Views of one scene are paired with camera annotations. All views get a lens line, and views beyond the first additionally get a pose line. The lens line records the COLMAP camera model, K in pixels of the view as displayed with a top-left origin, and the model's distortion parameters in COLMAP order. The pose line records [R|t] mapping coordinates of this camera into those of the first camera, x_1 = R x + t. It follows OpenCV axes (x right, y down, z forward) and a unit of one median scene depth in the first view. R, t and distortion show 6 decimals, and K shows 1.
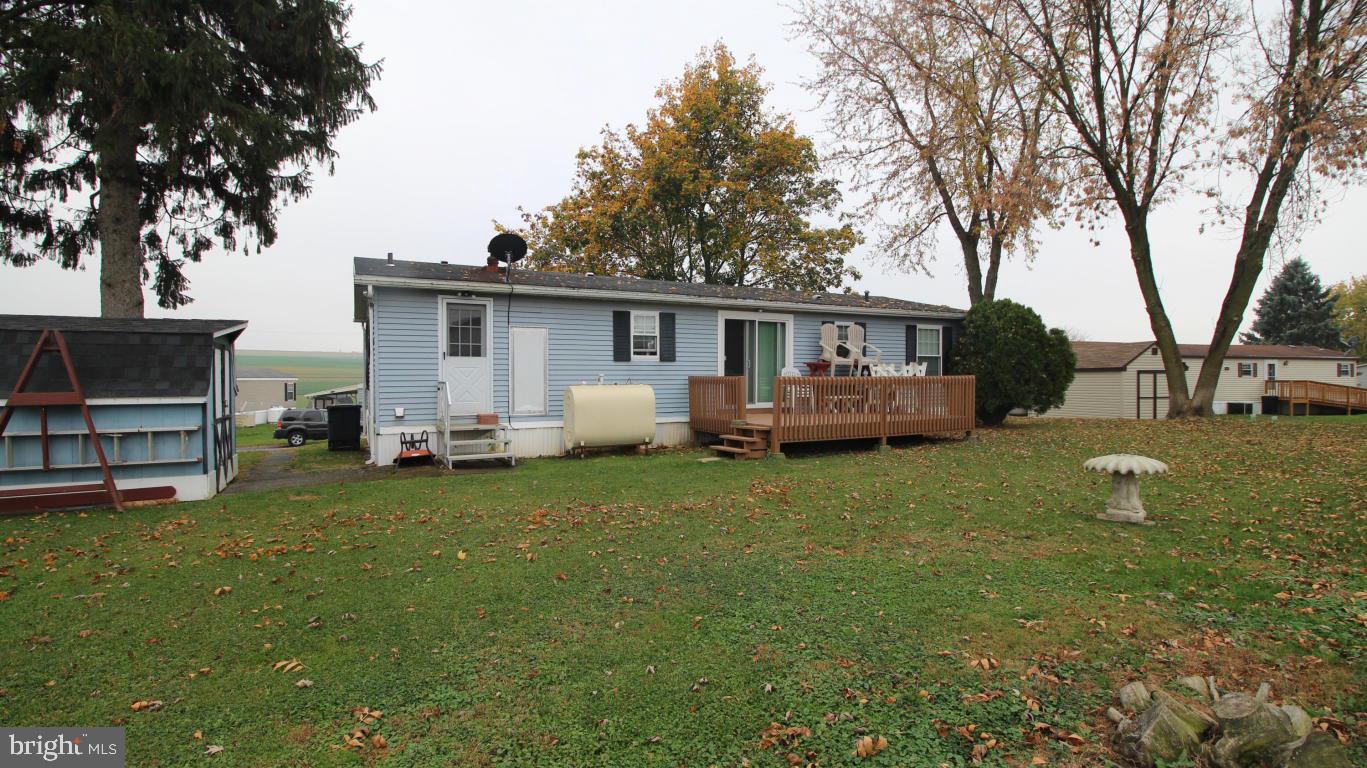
lens RADIAL K [[638.0, 0, 686.3], [0, 638.0, 387.4], [0, 0, 1]] dist [-0.010387, -0.001571]
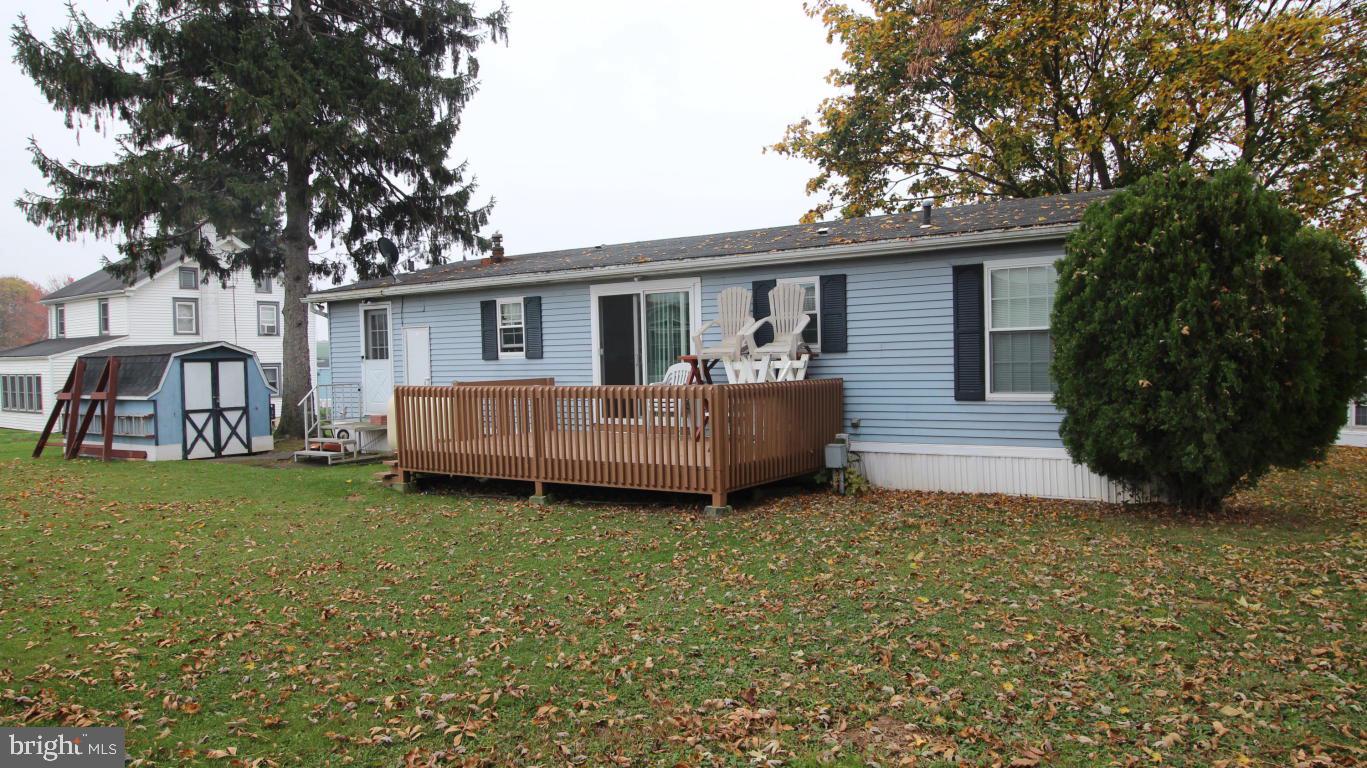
lens RADIAL K [[849.8, 0, 684.7], [0, 849.8, 387.3], [0, 0, 1]] dist [-0.004716, -0.000633]
pose [[0.503330, 0.018317, -0.863900, 0.969438], [-0.001236, 0.999790, 0.020478, -0.027456], [0.864093, -0.009239, 0.503247, 0.633900]]
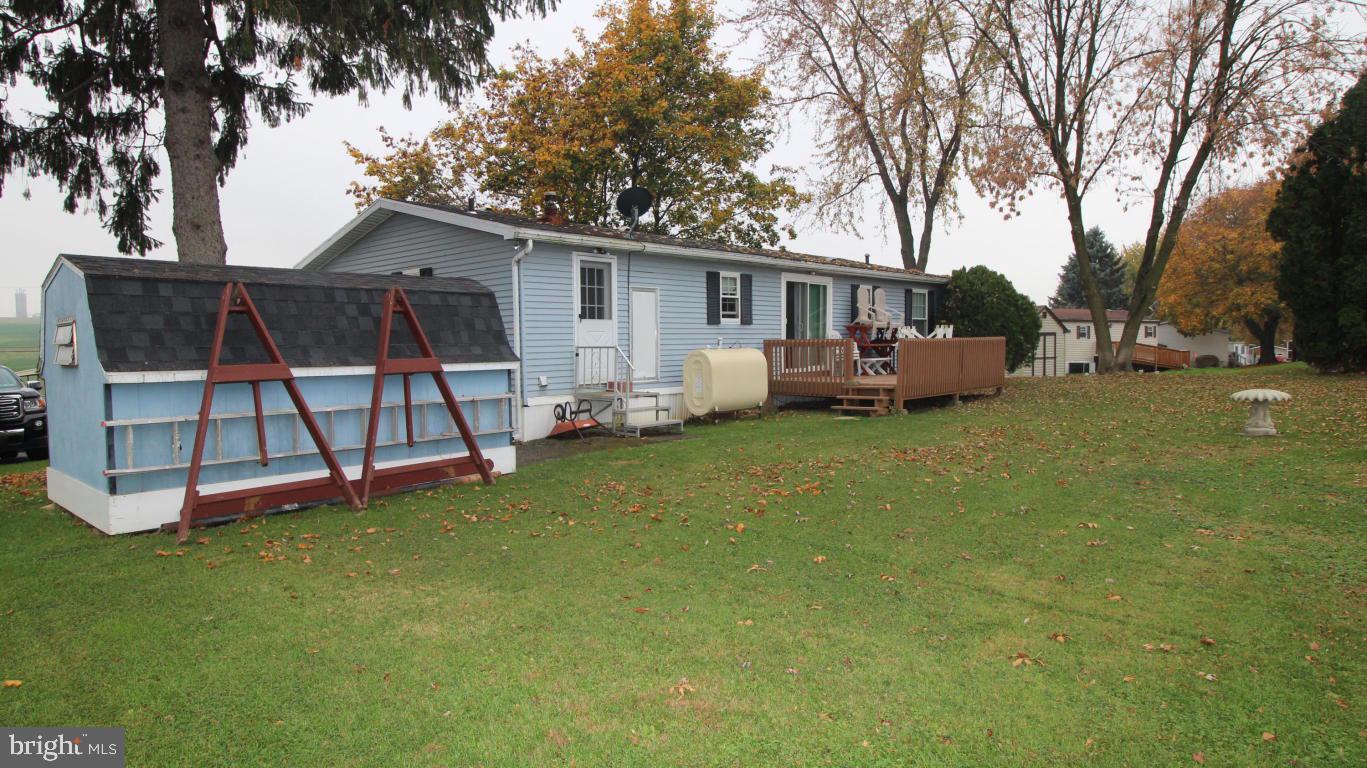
lens RADIAL K [[798.3, 0, 680.9], [0, 798.3, 385.8], [0, 0, 1]] dist [0.000953, -0.000212]
pose [[0.938779, -0.028377, 0.343349, -0.542970], [0.017080, 0.999210, 0.035880, 0.007122], [-0.344096, -0.027819, 0.938522, -0.108011]]
